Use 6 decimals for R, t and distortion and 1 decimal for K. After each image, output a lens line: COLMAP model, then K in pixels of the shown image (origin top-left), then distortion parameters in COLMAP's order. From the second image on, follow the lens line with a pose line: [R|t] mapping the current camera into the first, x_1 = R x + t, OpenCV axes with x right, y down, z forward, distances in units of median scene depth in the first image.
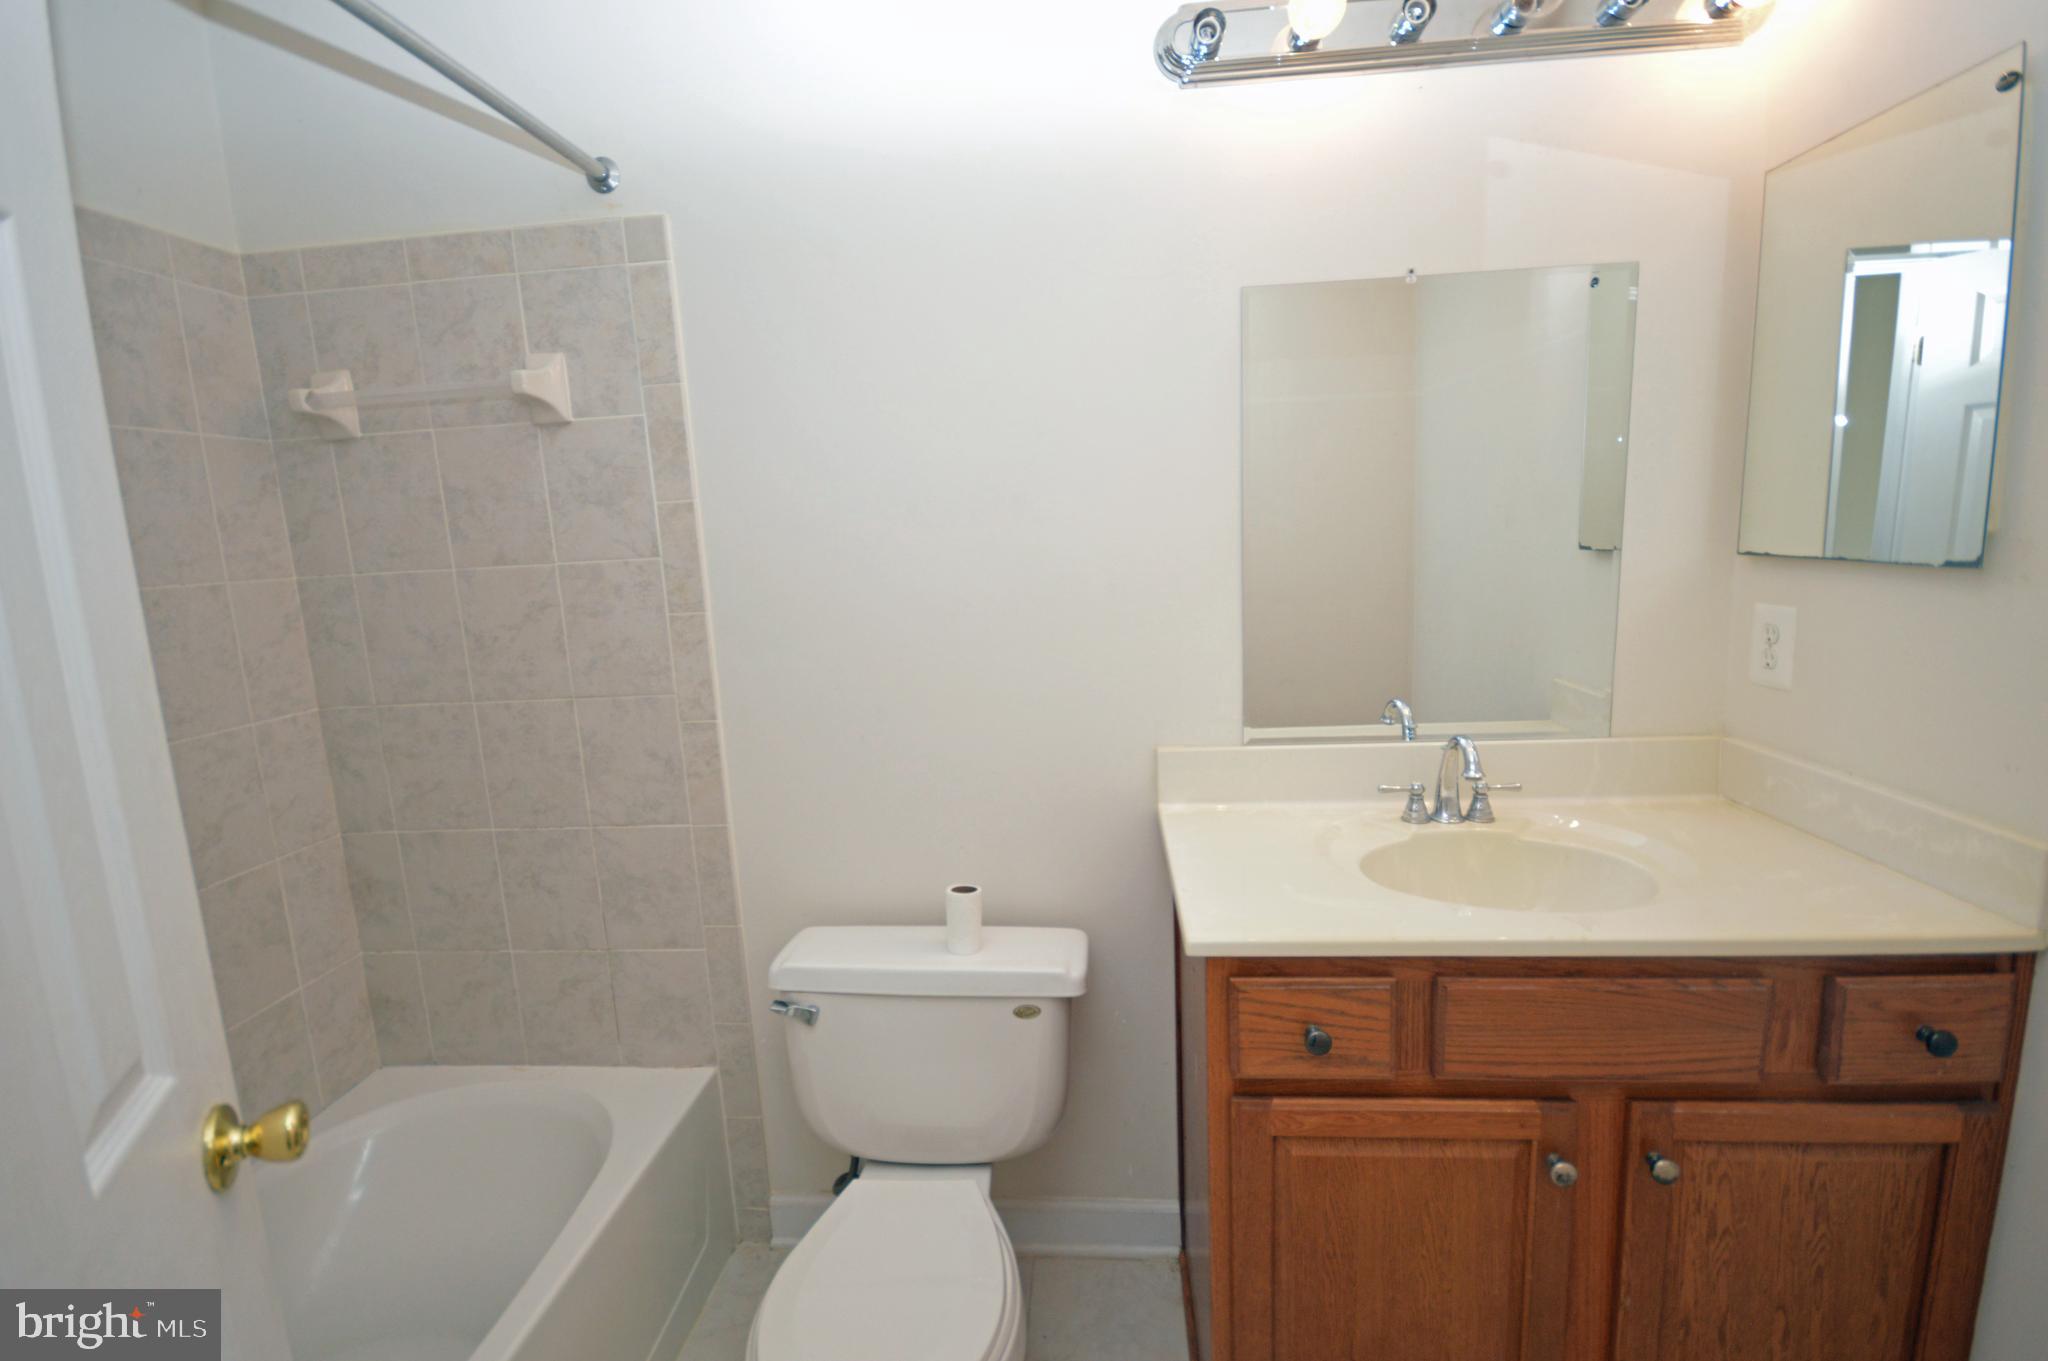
lens RADIAL K [[902.5, 0, 1014.0], [0, 902.5, 673.4], [0, 0, 1]] dist [0.017136, -0.017176]
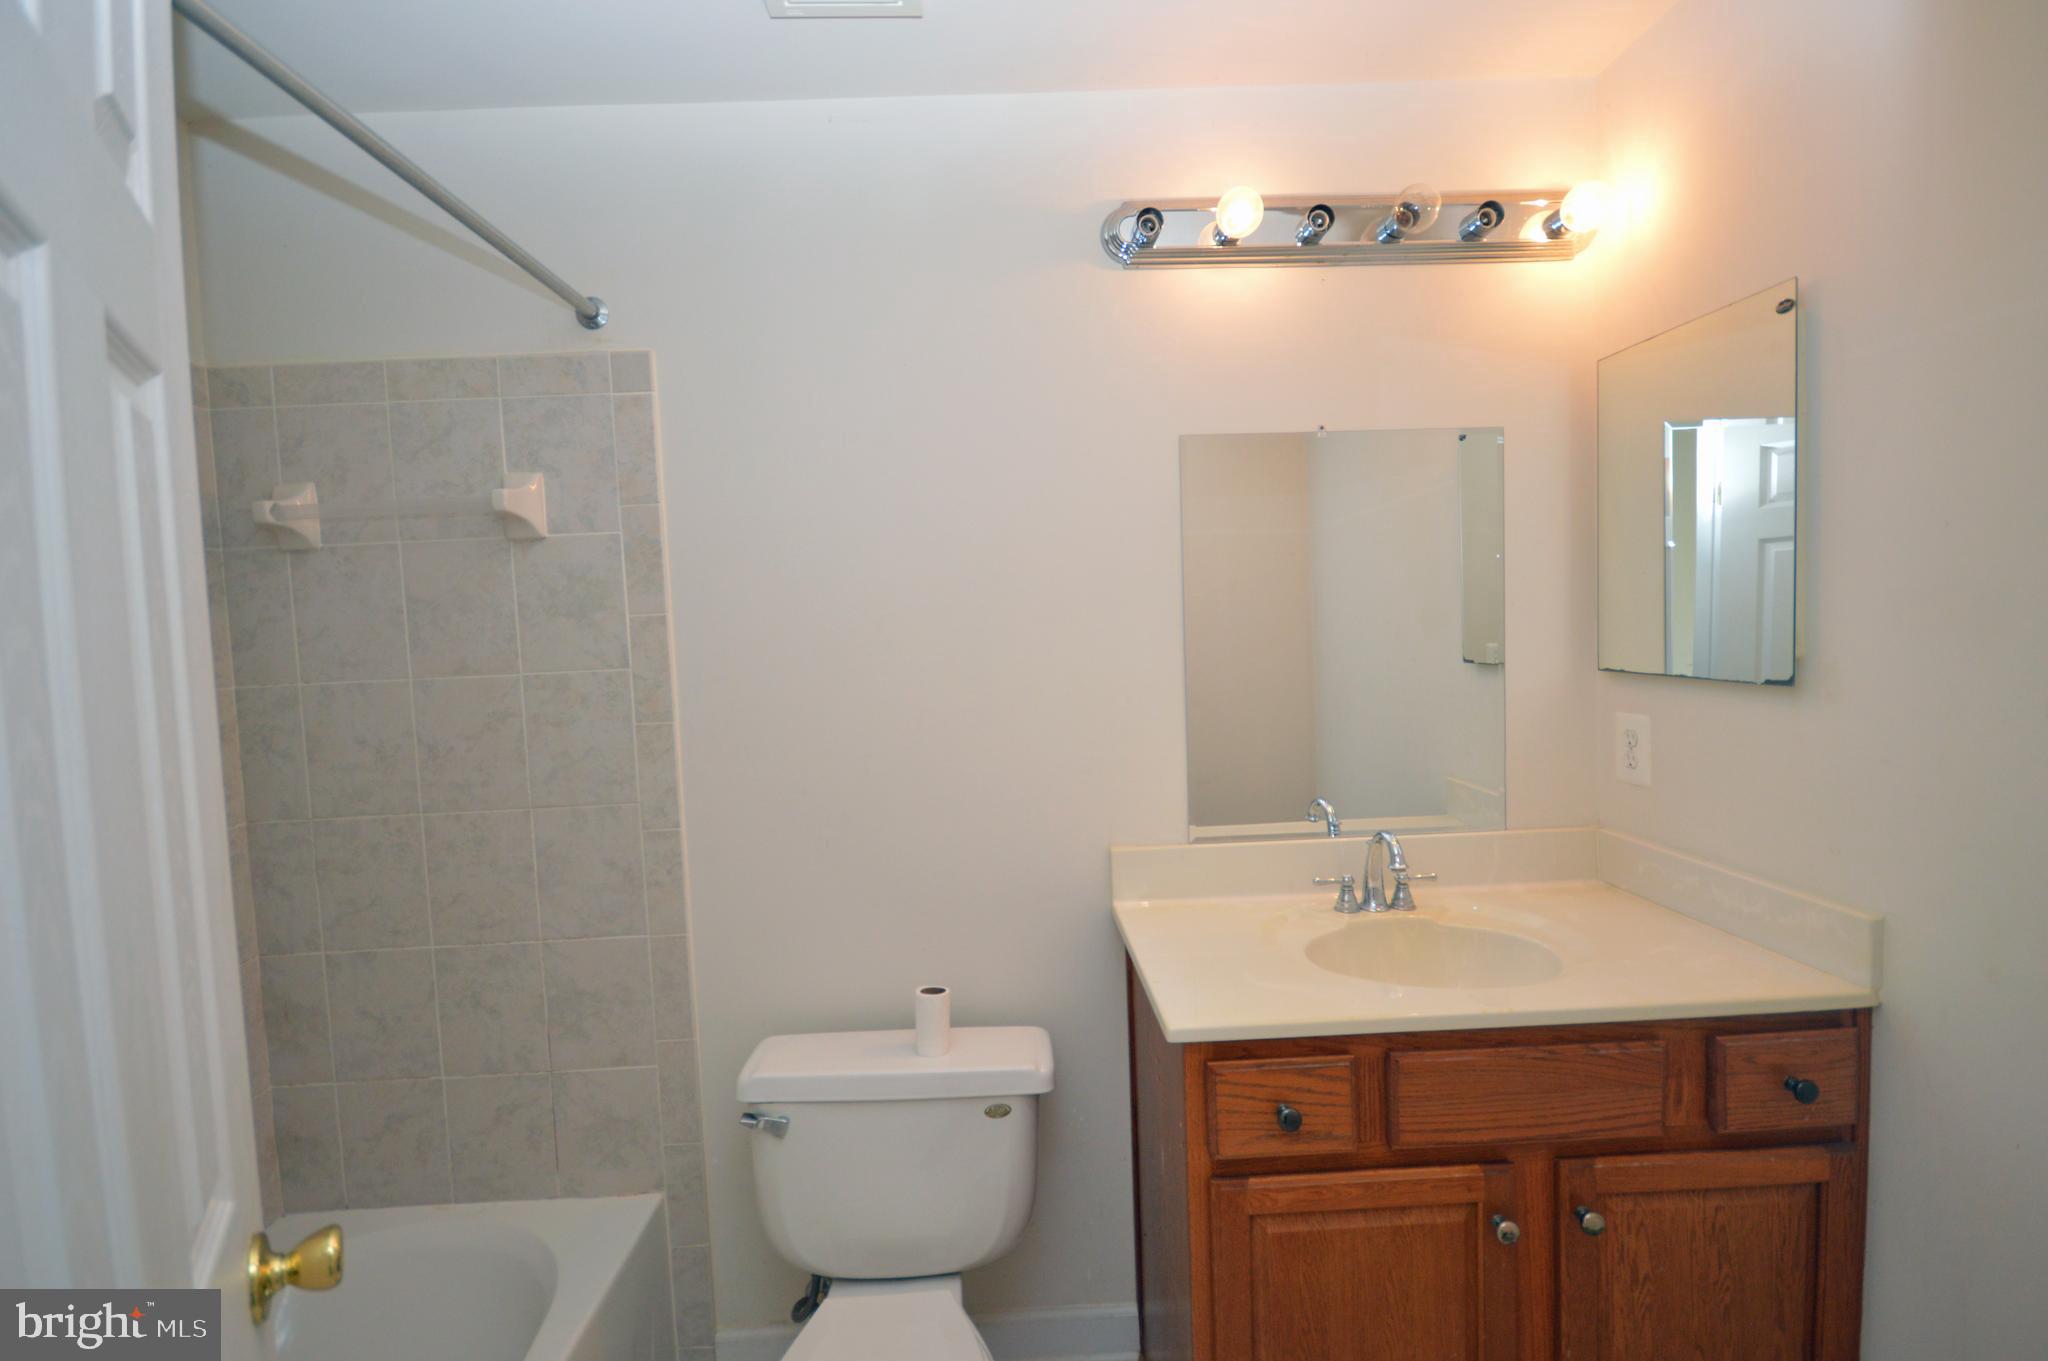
lens RADIAL K [[902.5, 0, 1014.0], [0, 902.5, 673.4], [0, 0, 1]] dist [0.017136, -0.017176]
pose [[0.993203, 0.002769, 0.116361, -0.087229], [0.009956, 0.994032, -0.108636, -0.007504], [-0.115968, 0.109056, 0.987248, -0.067861]]
